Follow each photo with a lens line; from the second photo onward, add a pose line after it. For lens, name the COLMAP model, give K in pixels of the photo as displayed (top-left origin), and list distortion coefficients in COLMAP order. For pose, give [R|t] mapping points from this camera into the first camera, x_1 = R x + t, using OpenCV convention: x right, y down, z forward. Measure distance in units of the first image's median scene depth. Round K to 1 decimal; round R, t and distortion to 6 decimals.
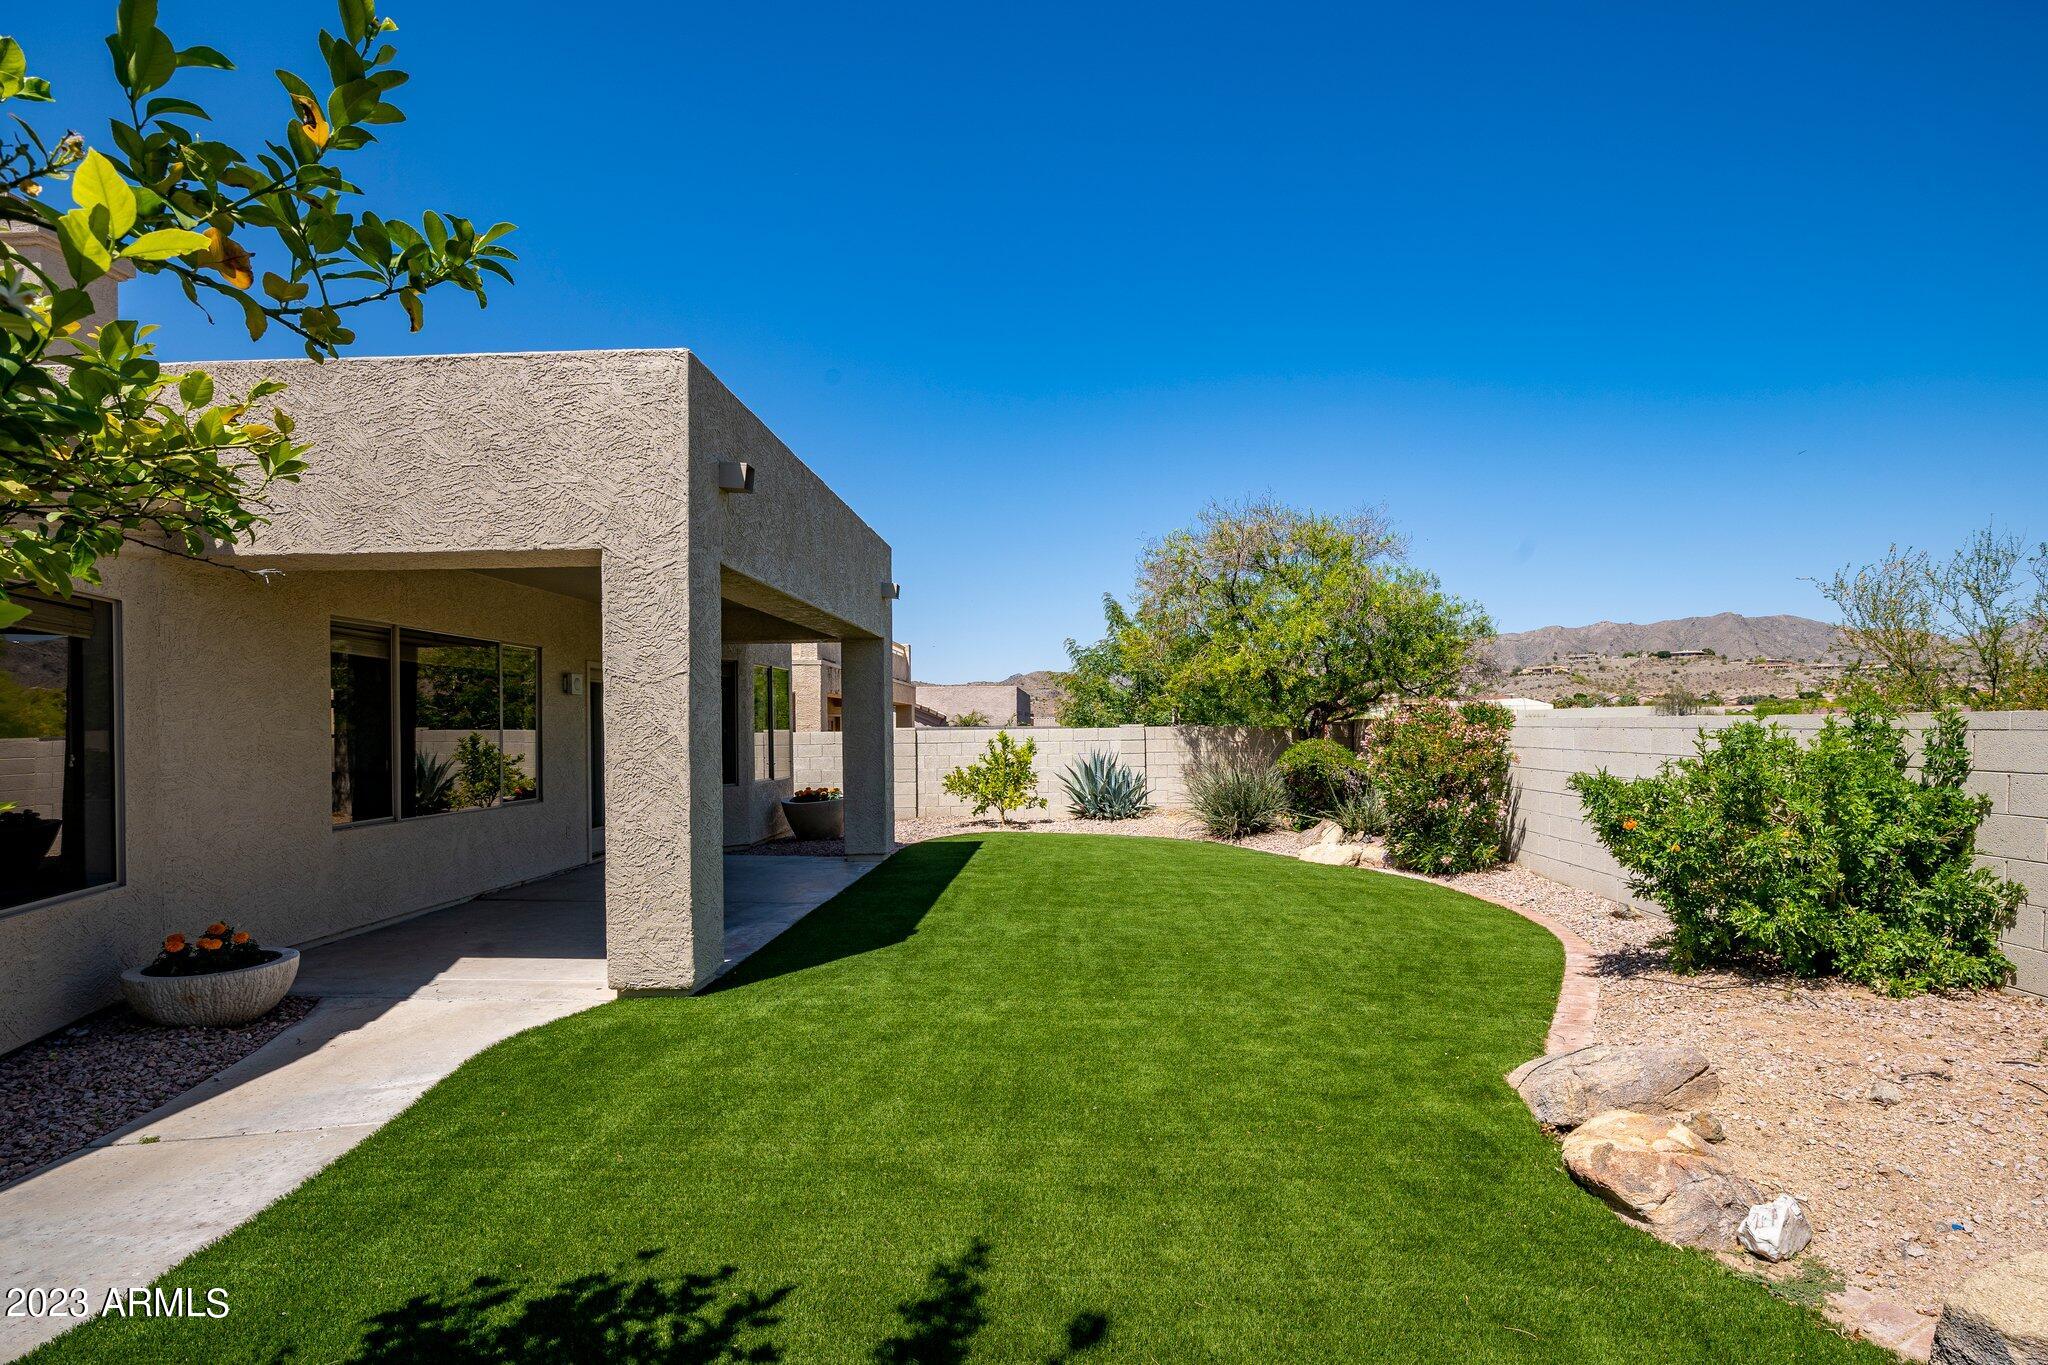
lens RADIAL K [[1025.7, 0, 1090.5], [0, 1025.7, 721.8], [0, 0, 1]] dist [-0.029458, -0.000148]
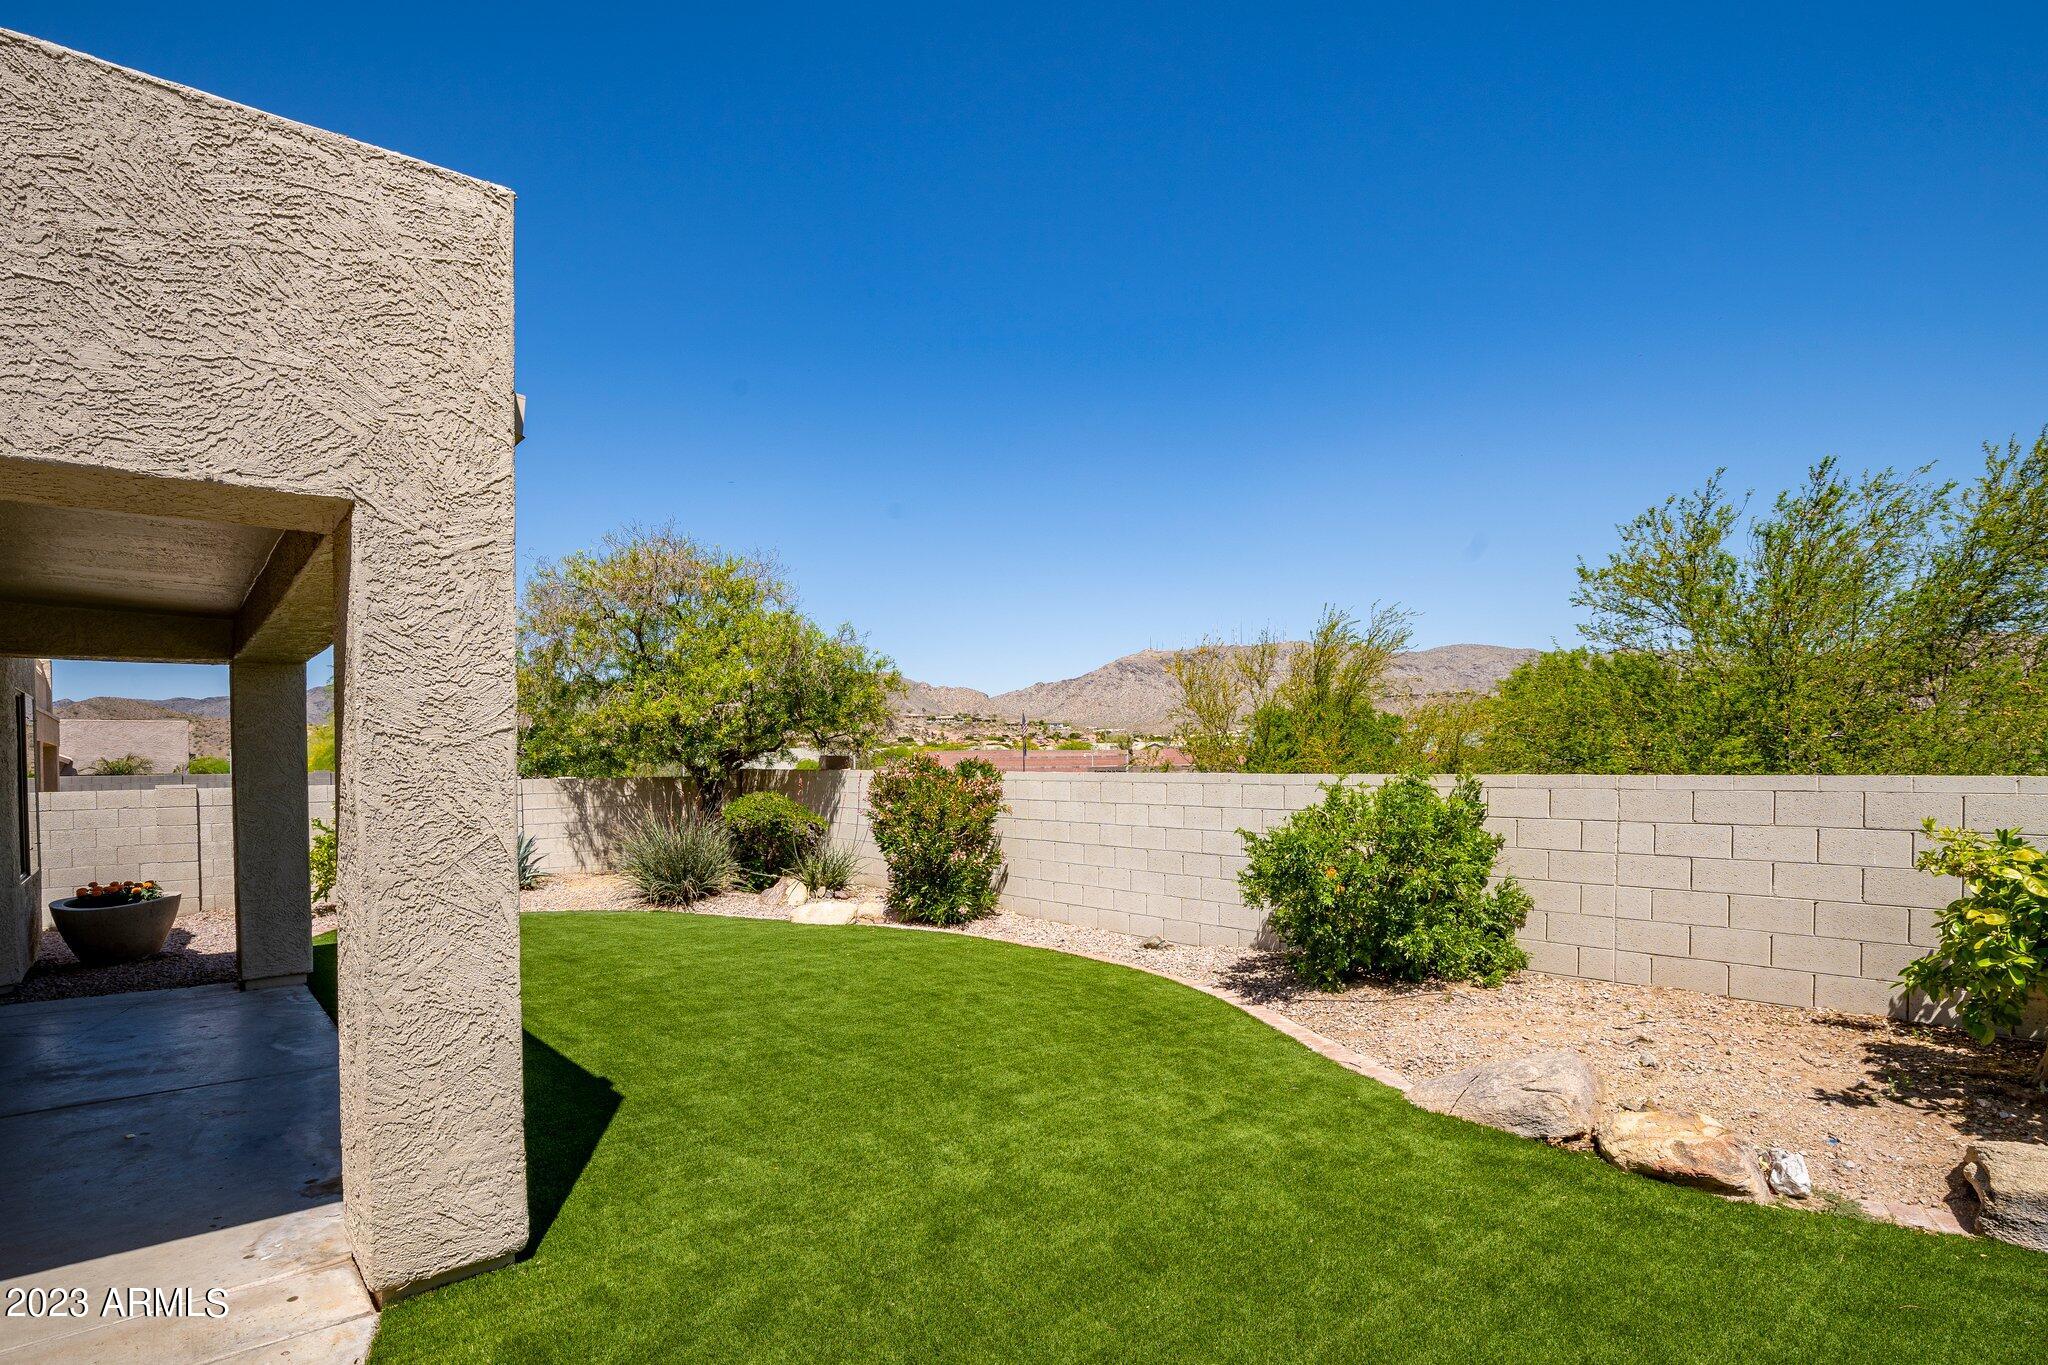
lens RADIAL K [[1016.8, 0, 1026.9], [0, 1016.8, 768.2], [0, 0, 1]] dist [-0.028188, 0.001922]
pose [[0.769578, -0.003063, 0.638545, -0.542722], [-0.000020, 0.999988, 0.004821, -0.027995], [-0.638553, -0.003722, 0.769569, 0.349795]]
